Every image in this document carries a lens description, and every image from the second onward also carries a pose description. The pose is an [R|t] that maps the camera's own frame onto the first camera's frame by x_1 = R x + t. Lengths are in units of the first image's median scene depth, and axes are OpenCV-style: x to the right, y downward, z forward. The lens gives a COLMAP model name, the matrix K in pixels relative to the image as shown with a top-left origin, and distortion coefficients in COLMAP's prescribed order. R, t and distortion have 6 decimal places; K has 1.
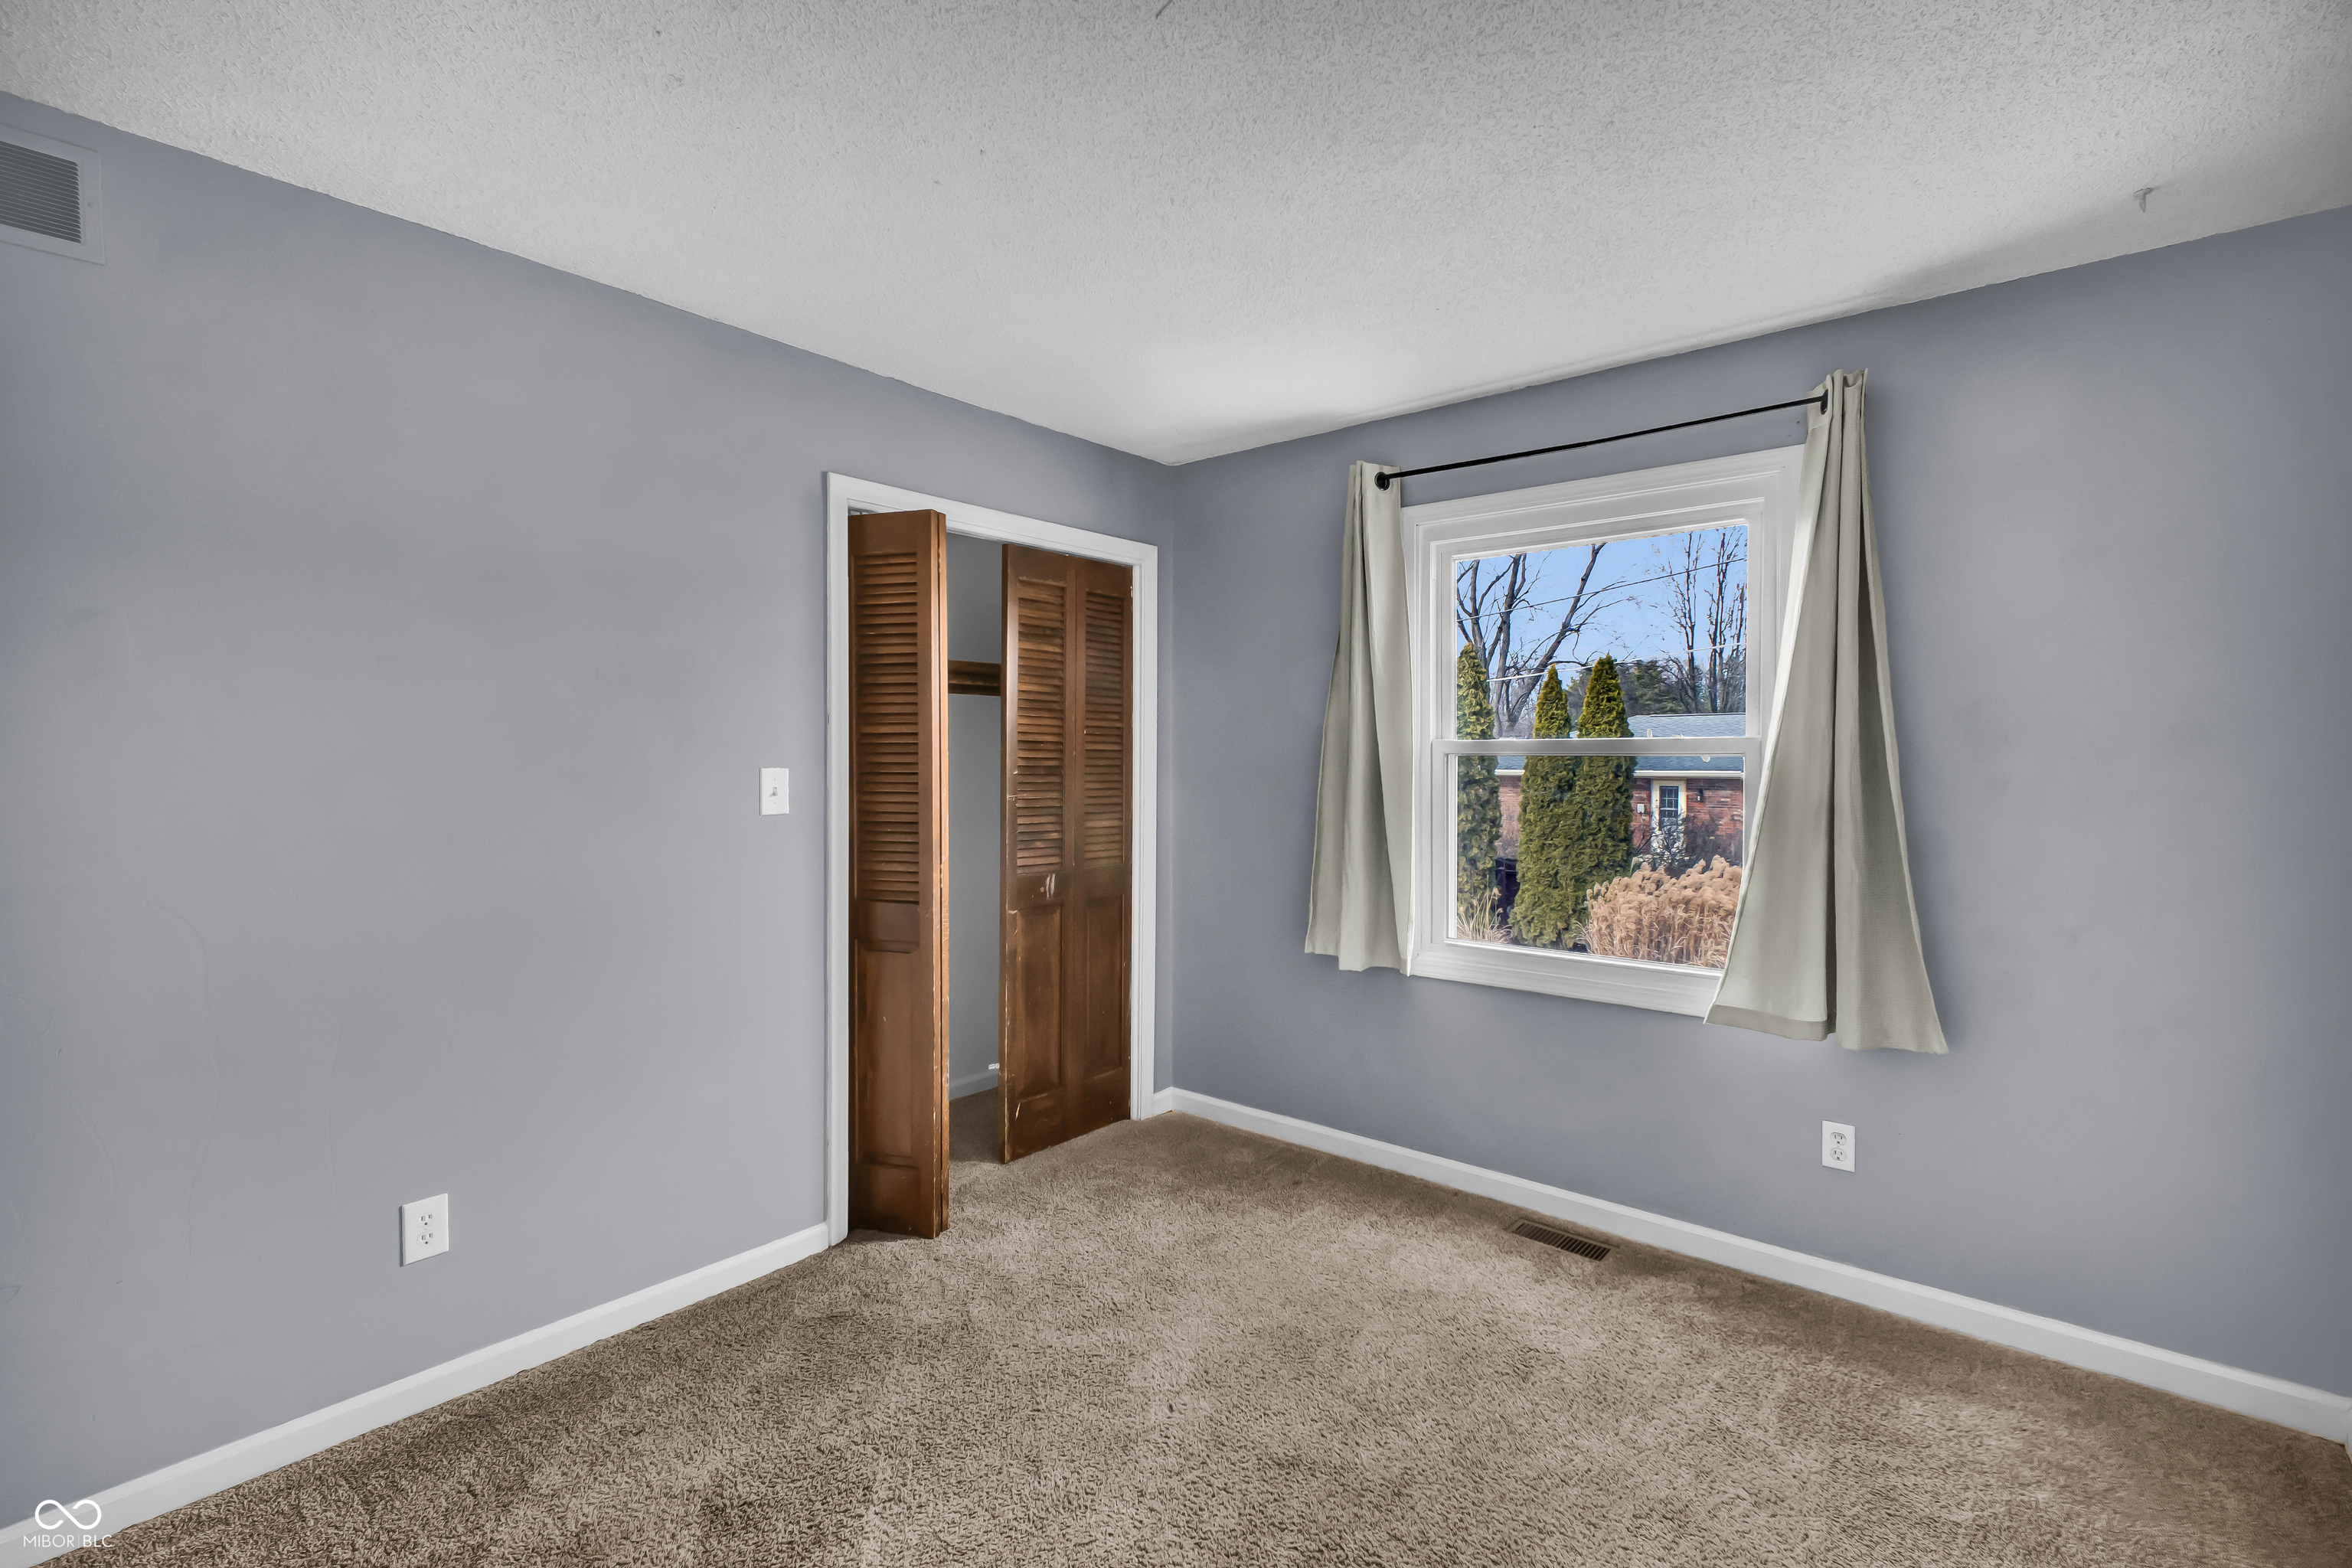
lens RADIAL K [[1086.2, 0, 1181.0], [0, 1086.2, 766.7], [0, 0, 1]] dist [0.038937, -0.016061]
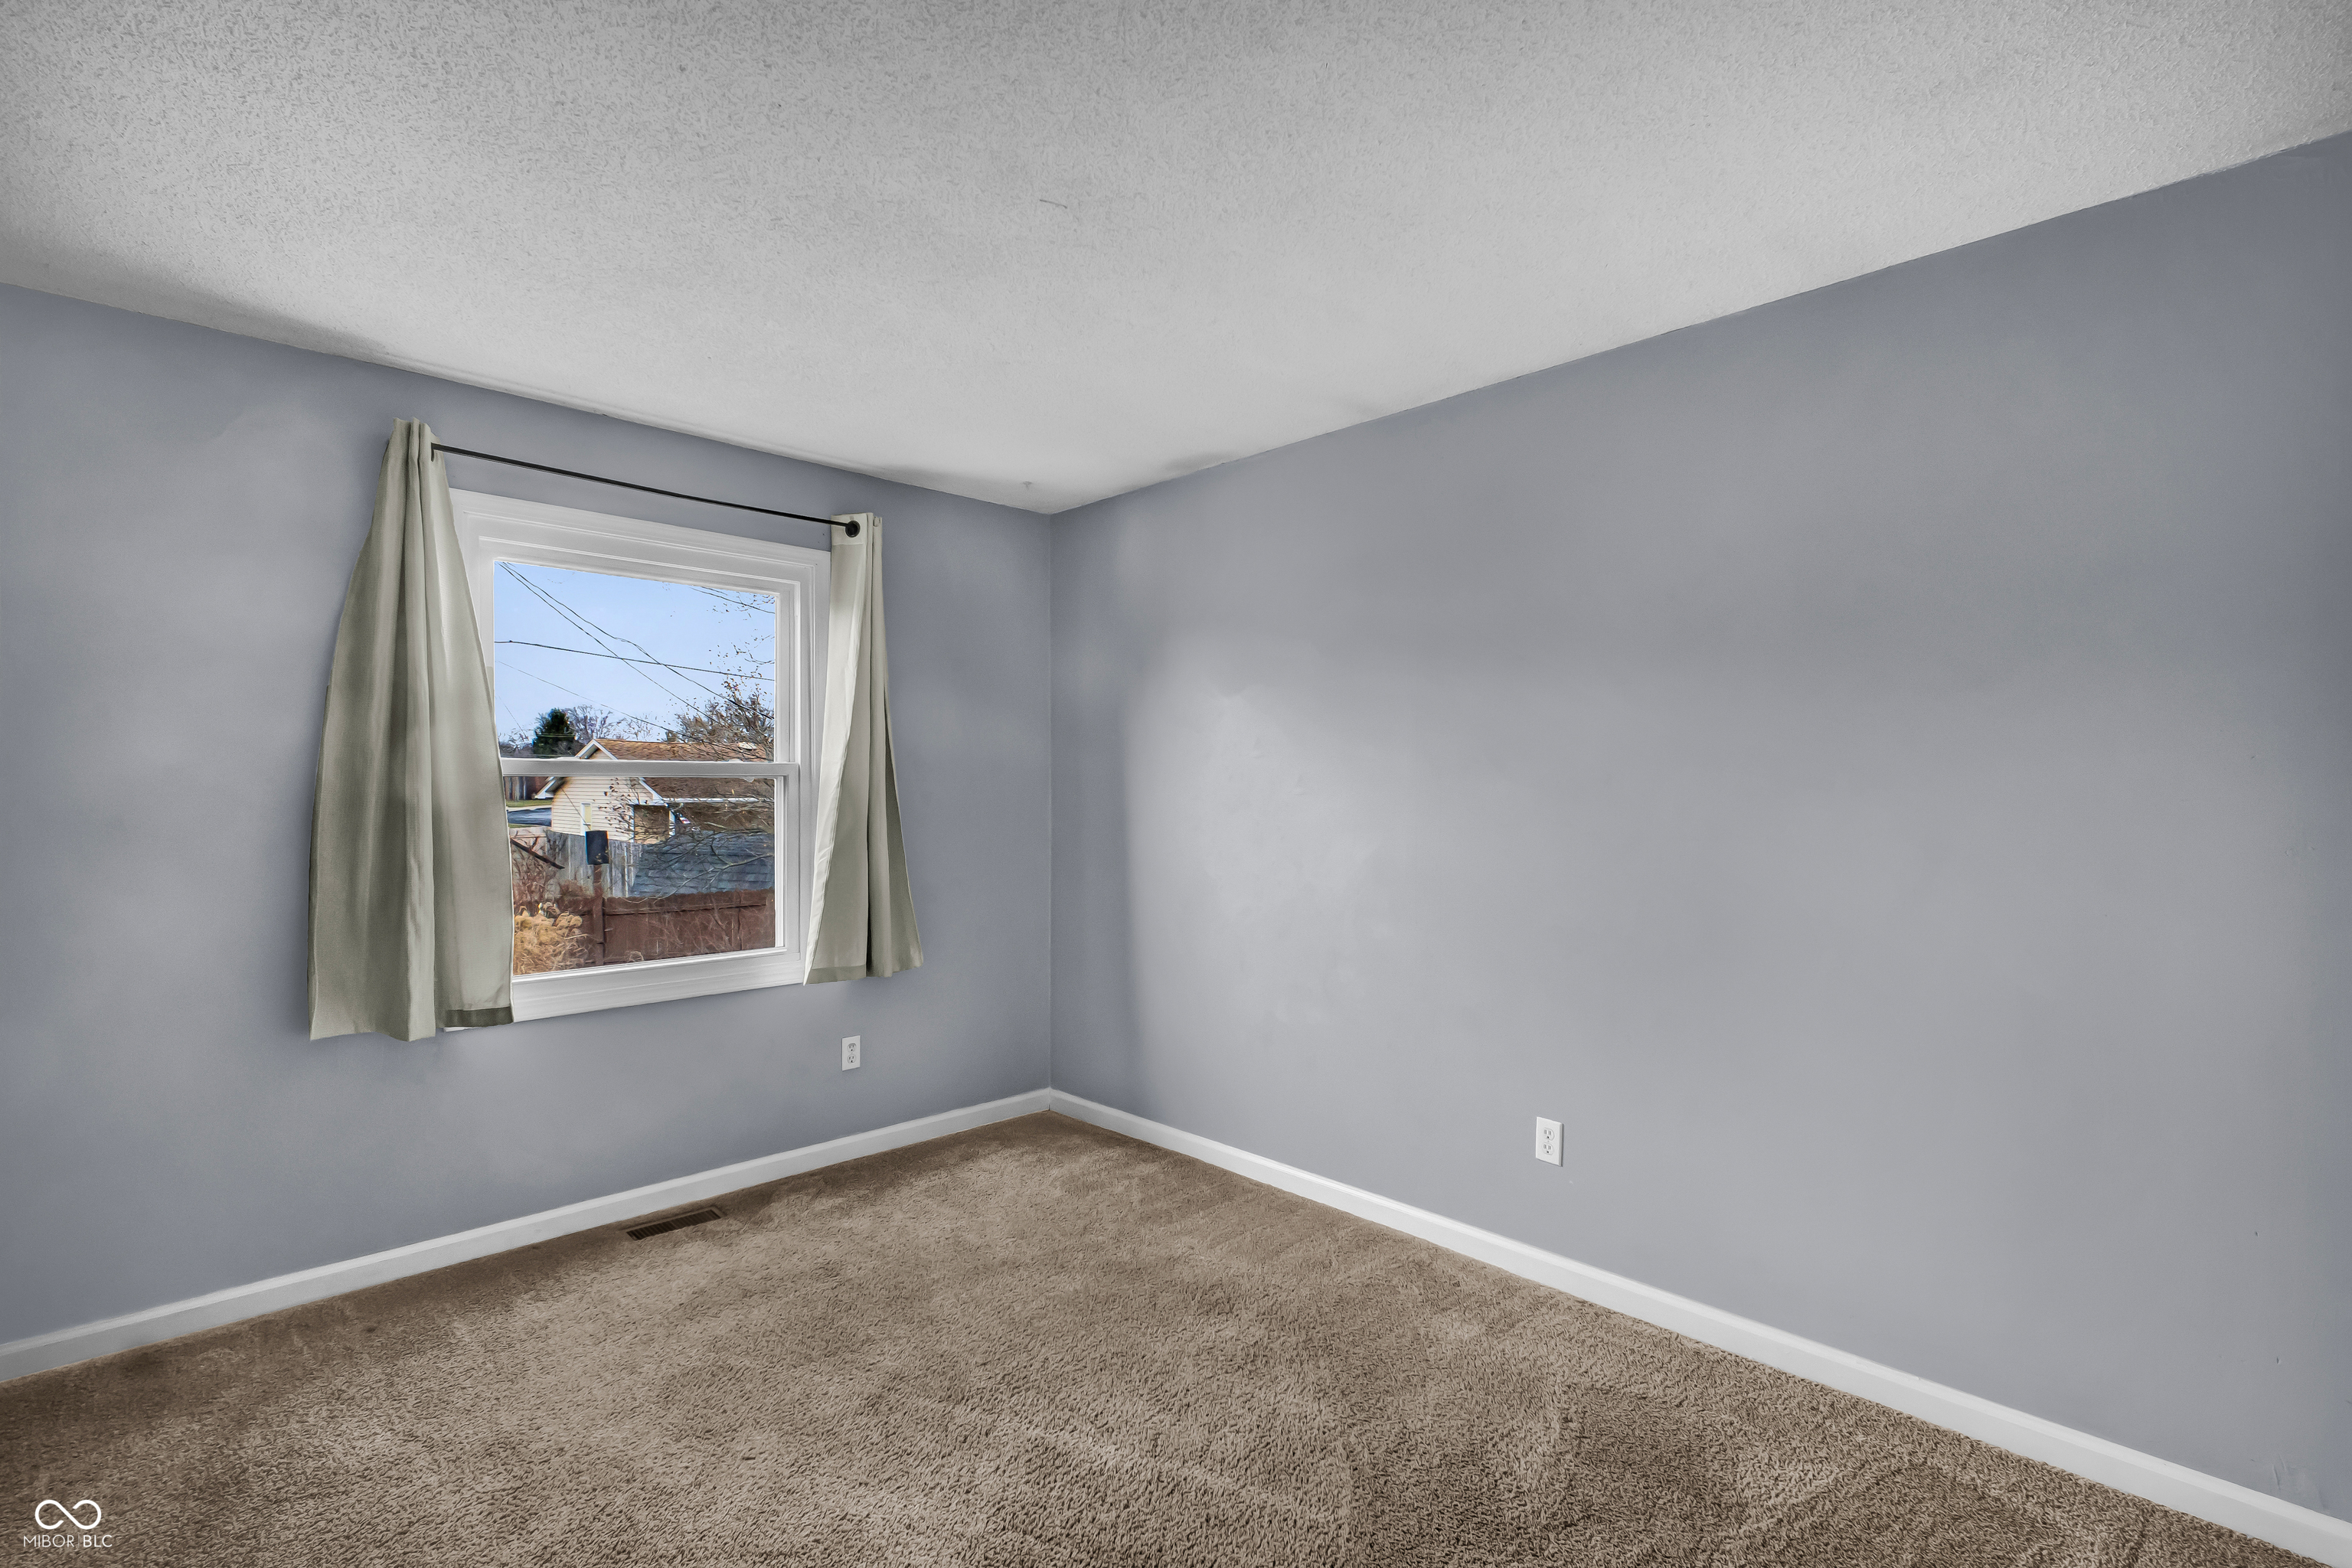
lens RADIAL K [[1086.2, 0, 1181.0], [0, 1086.2, 766.7], [0, 0, 1]] dist [0.038937, -0.016061]
pose [[0.106142, 0.014066, 0.994252, -0.750589], [0.008293, 0.999853, -0.015031, 0.000679], [-0.994316, 0.009841, 0.106010, 0.419420]]
